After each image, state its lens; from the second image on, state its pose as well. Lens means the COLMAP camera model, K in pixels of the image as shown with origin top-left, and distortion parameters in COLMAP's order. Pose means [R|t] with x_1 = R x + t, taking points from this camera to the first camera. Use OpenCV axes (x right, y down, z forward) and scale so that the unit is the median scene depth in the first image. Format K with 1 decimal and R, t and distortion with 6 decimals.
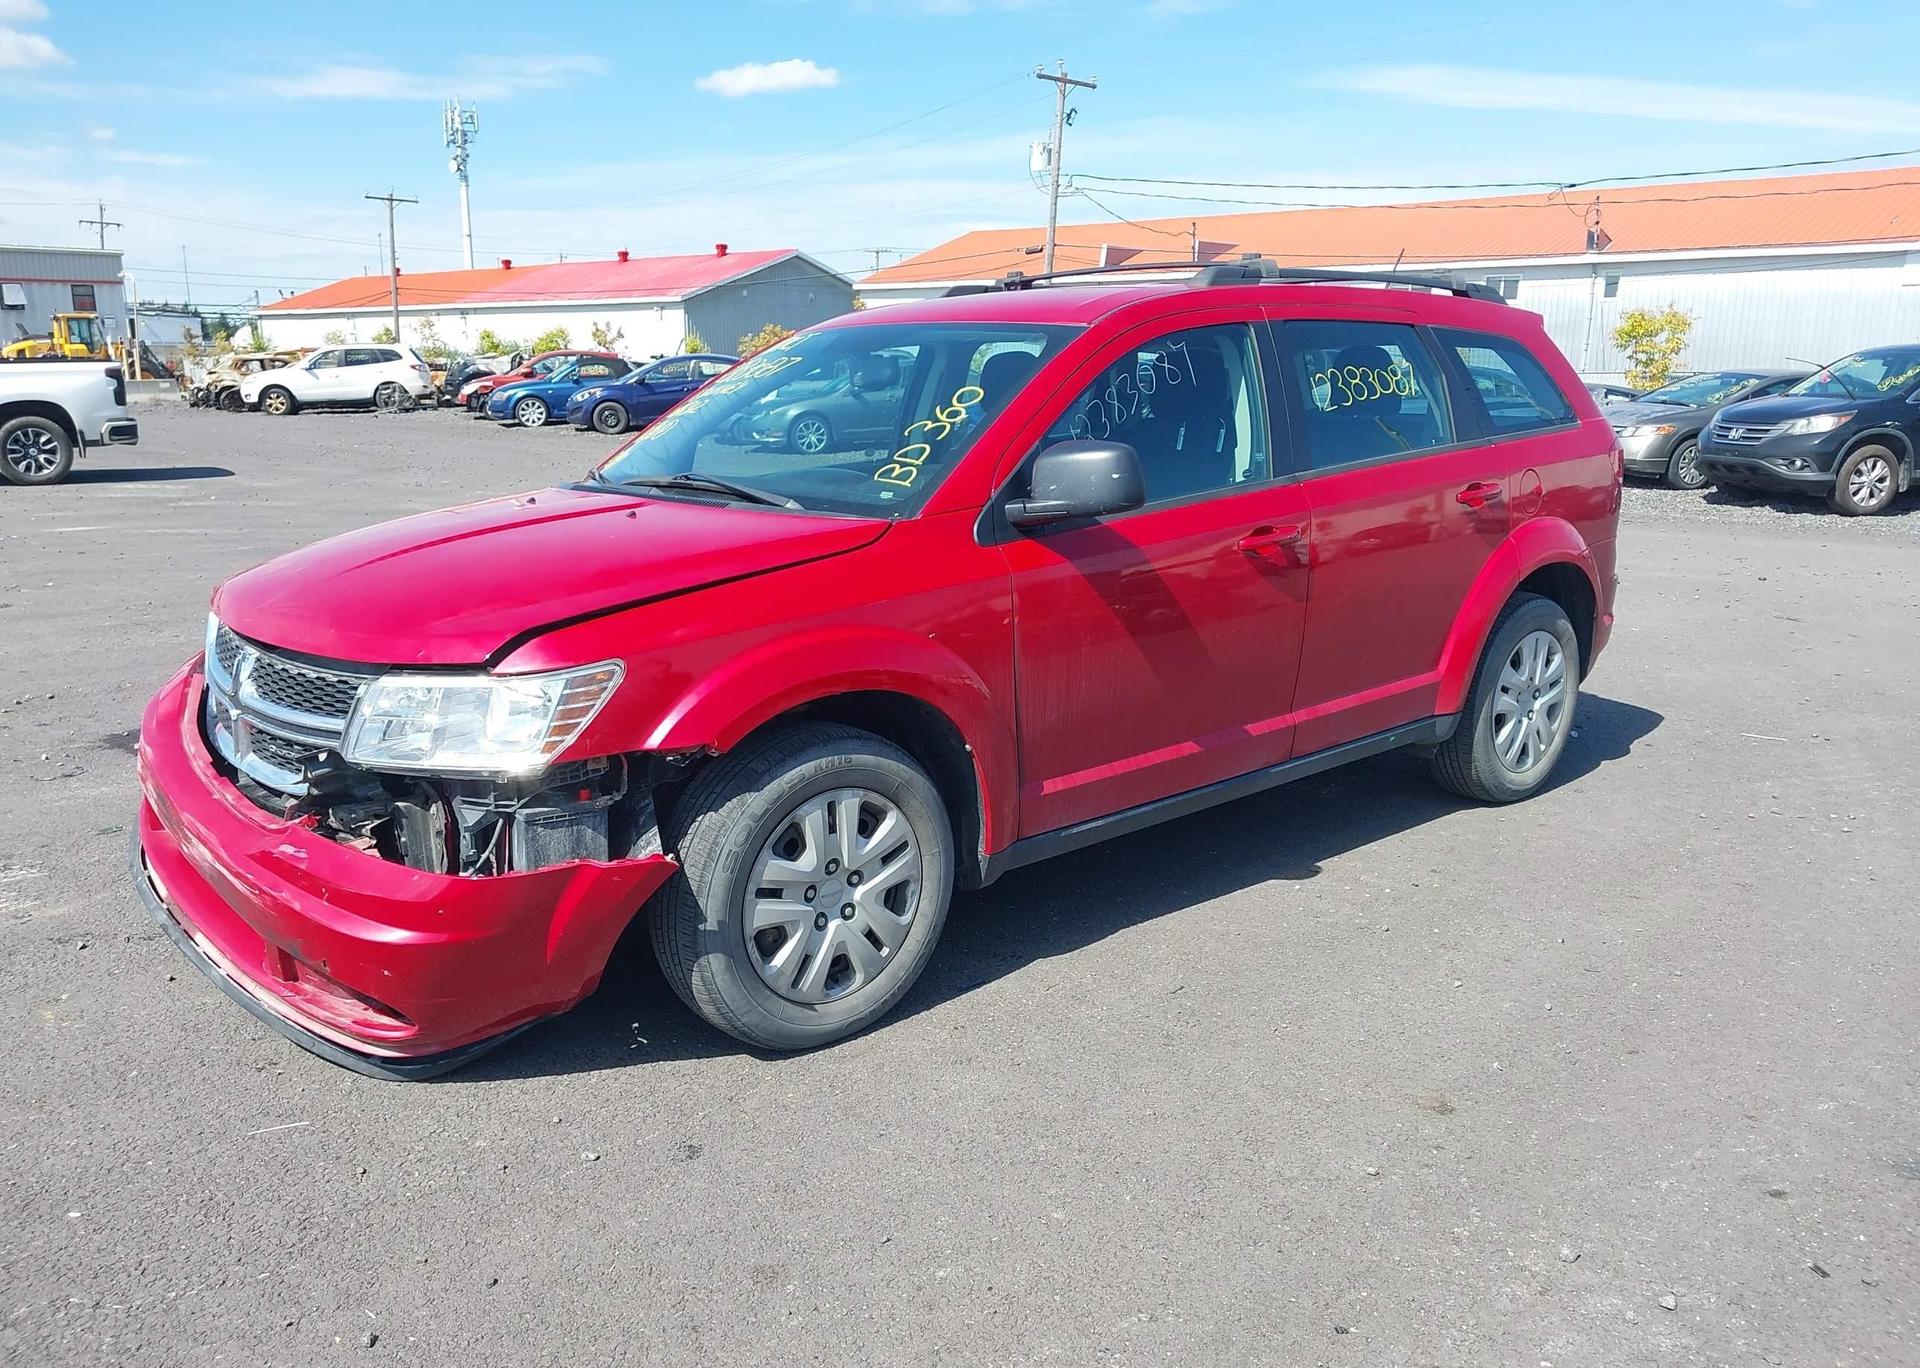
lens RADIAL K [[1529.2, 0, 952.4], [0, 1529.2, 689.7], [0, 0, 1]] dist [0.042392, -0.057824]
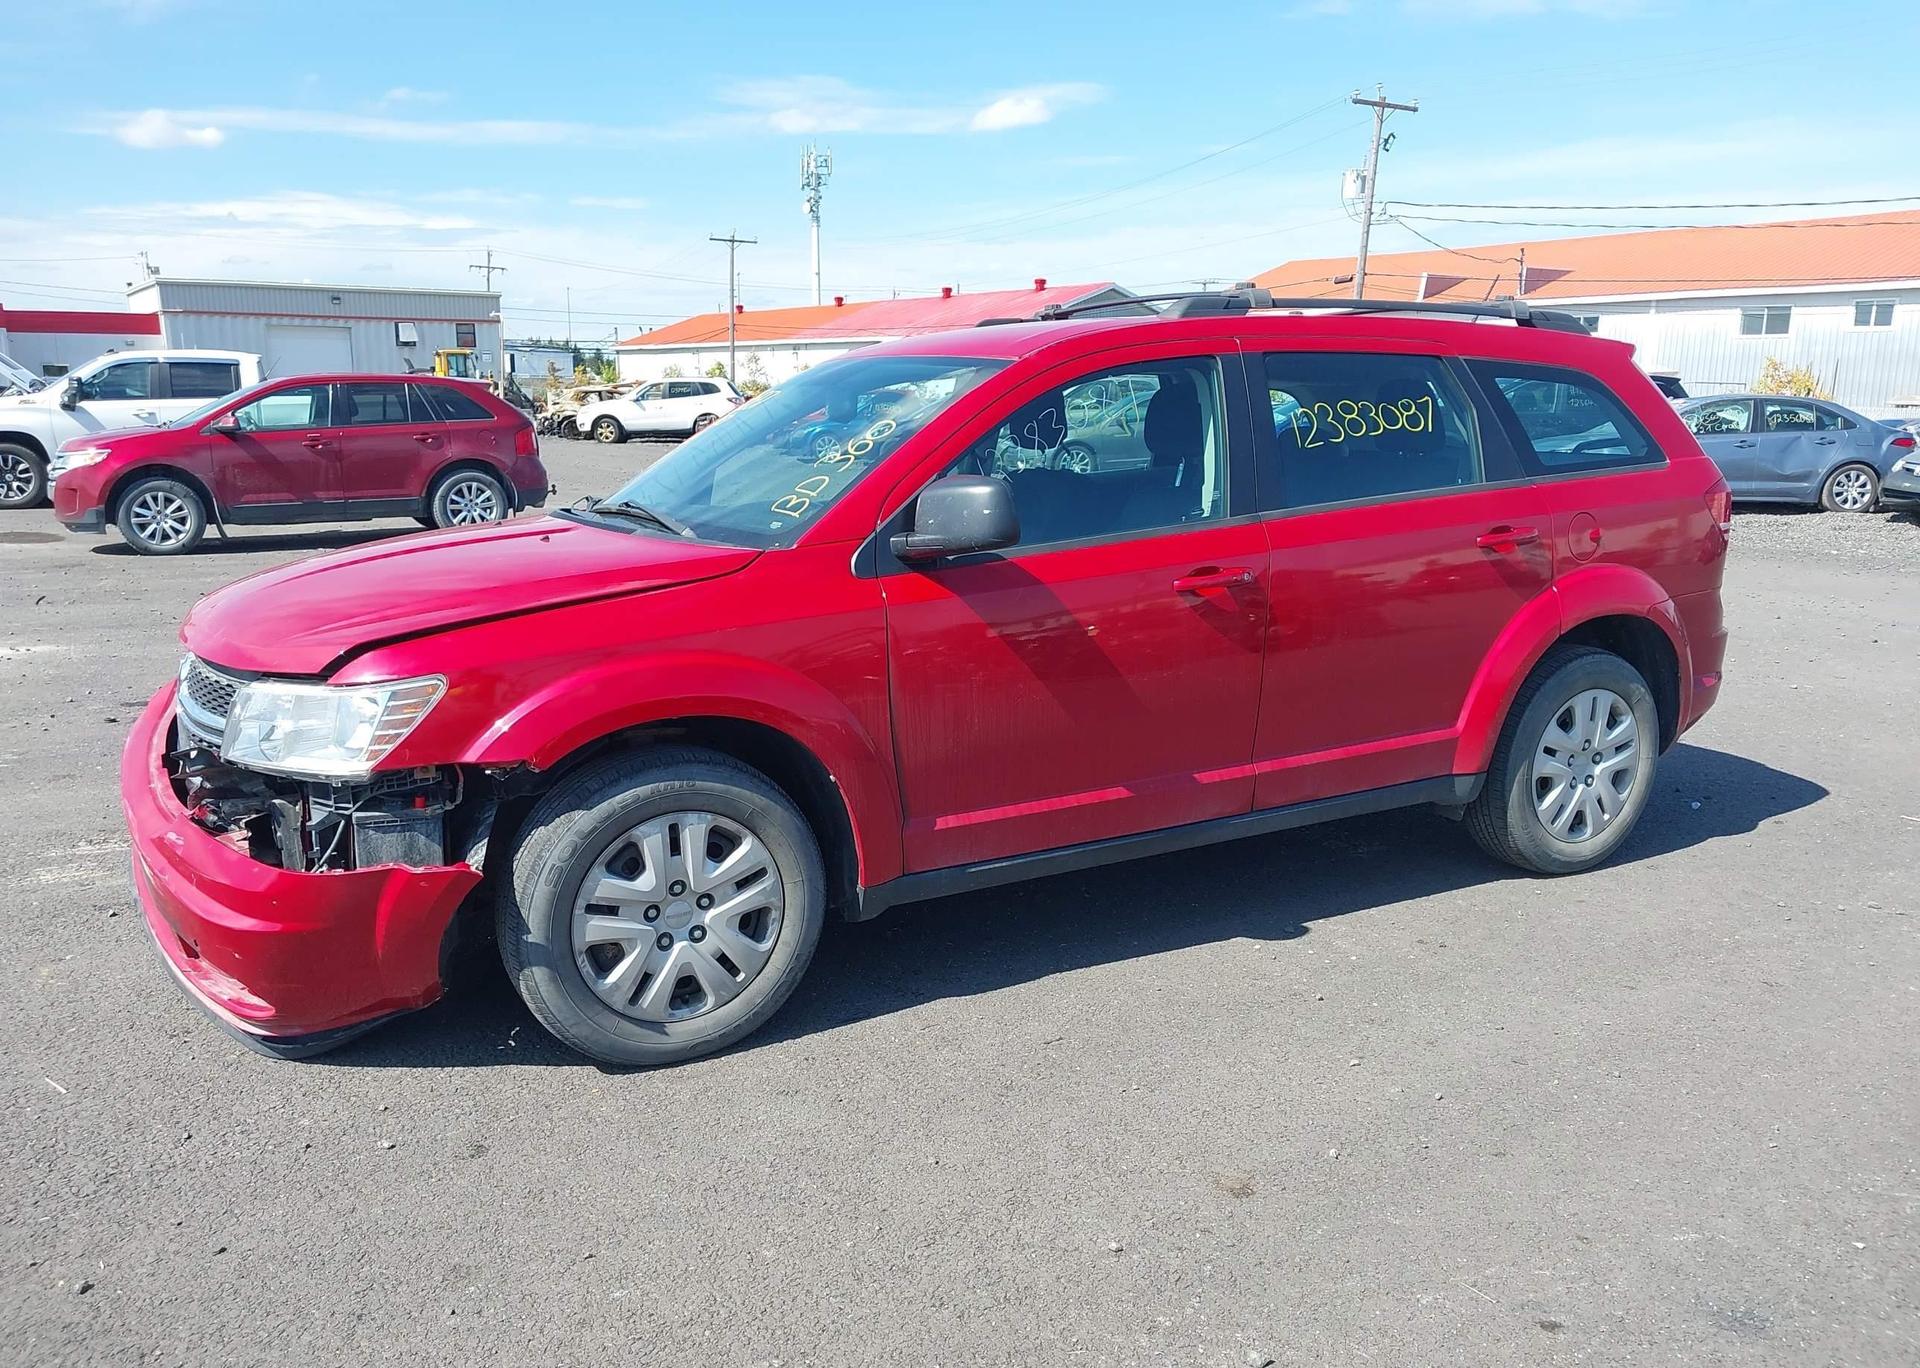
lens RADIAL K [[1529.2, 0, 950.2], [0, 1529.2, 696.2], [0, 0, 1]] dist [0.042392, -0.057824]
pose [[0.976860, 0.043951, -0.209314, 0.252389], [-0.047315, 0.998818, -0.011090, -0.007473], [0.208579, 0.020737, 0.977786, 0.031880]]
